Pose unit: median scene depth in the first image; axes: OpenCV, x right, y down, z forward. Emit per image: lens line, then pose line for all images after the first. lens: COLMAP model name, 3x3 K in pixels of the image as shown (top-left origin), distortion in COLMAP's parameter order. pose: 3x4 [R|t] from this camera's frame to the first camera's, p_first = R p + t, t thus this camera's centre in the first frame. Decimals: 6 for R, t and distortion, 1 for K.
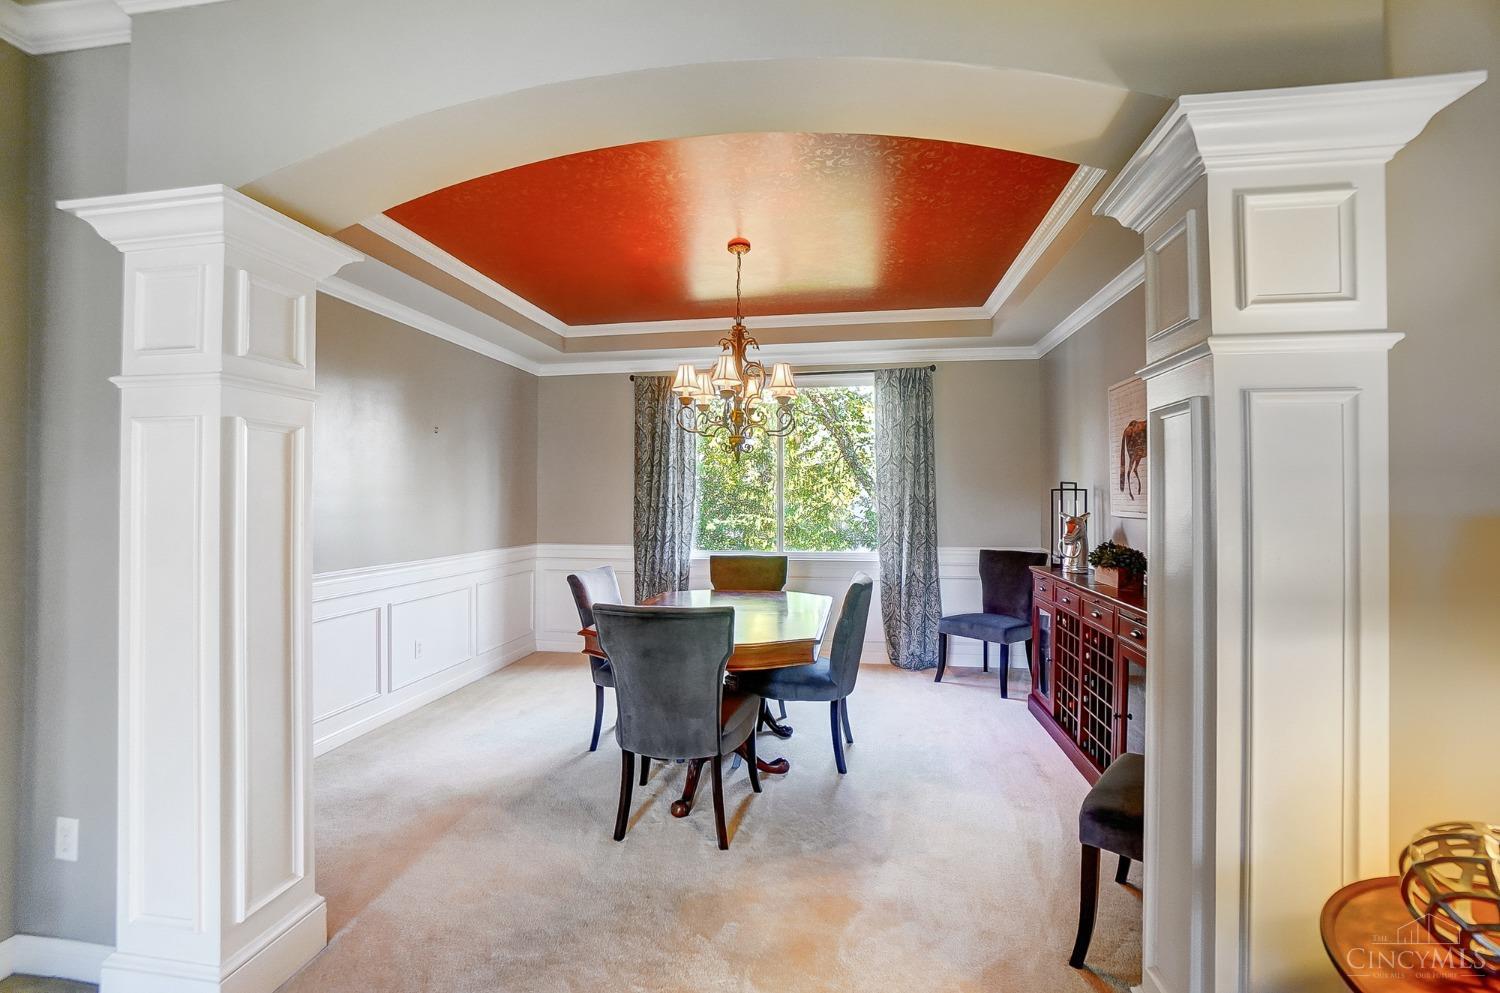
lens RADIAL K [[672.8, 0, 741.5], [0, 672.8, 491.8], [0, 0, 1]] dist [-0.067311, 0.026242]
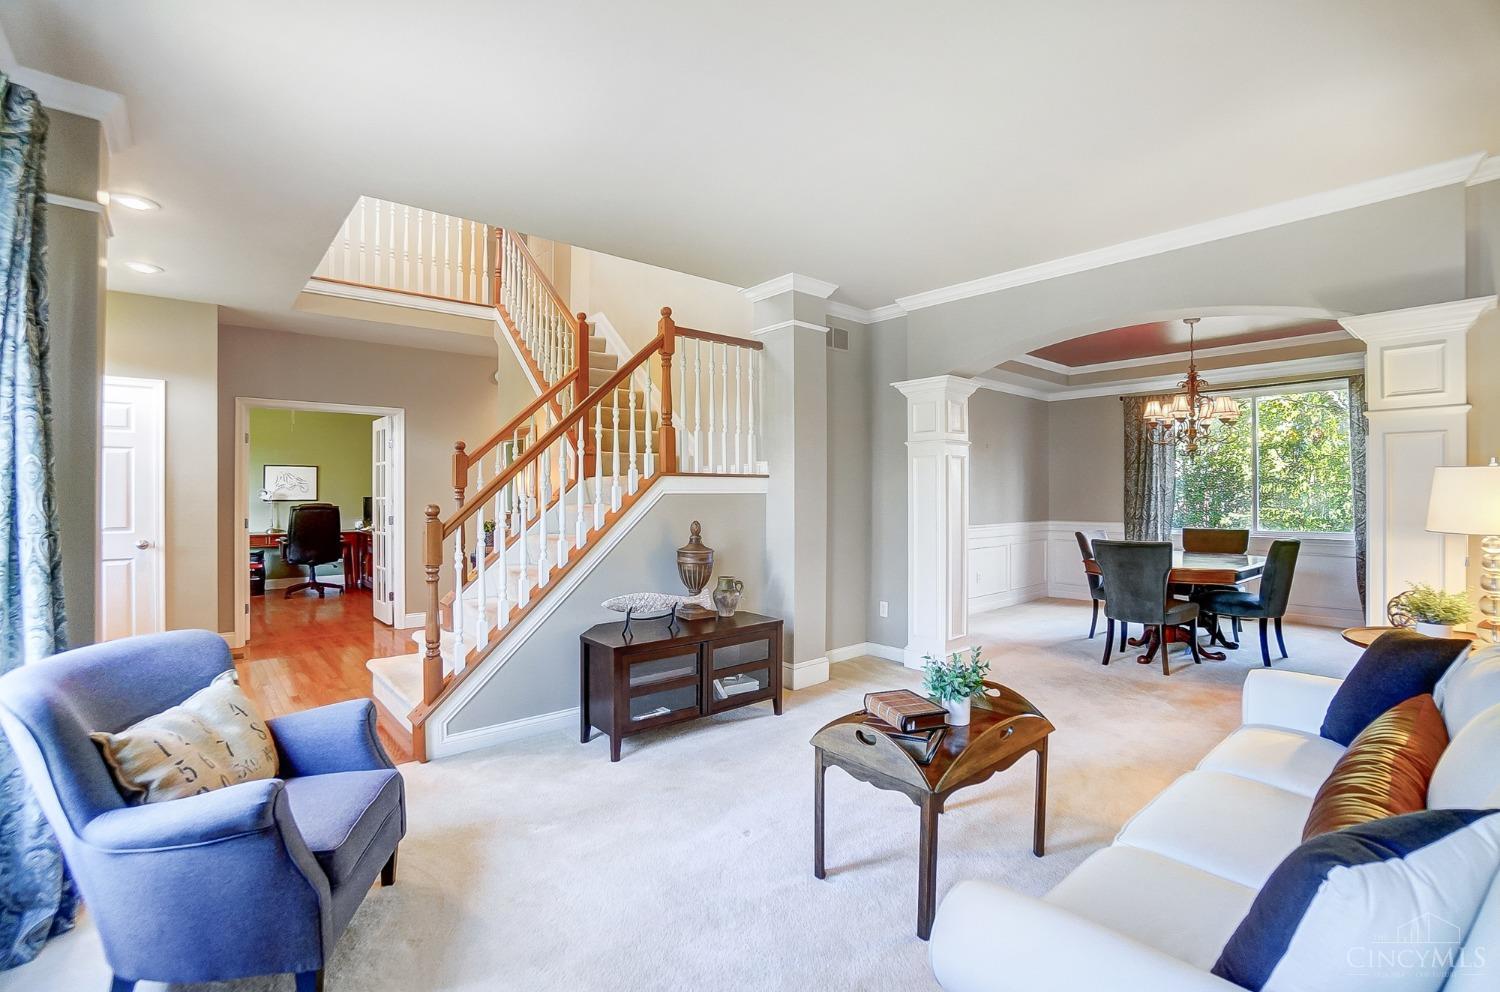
lens RADIAL K [[672.8, 0, 741.5], [0, 672.8, 491.3], [0, 0, 1]] dist [-0.067311, 0.026242]
pose [[0.761877, -0.004912, -0.647703, 0.179750], [0.008676, 0.999959, 0.002623, 0.009924], [0.647663, -0.007618, 0.761889, -0.811585]]
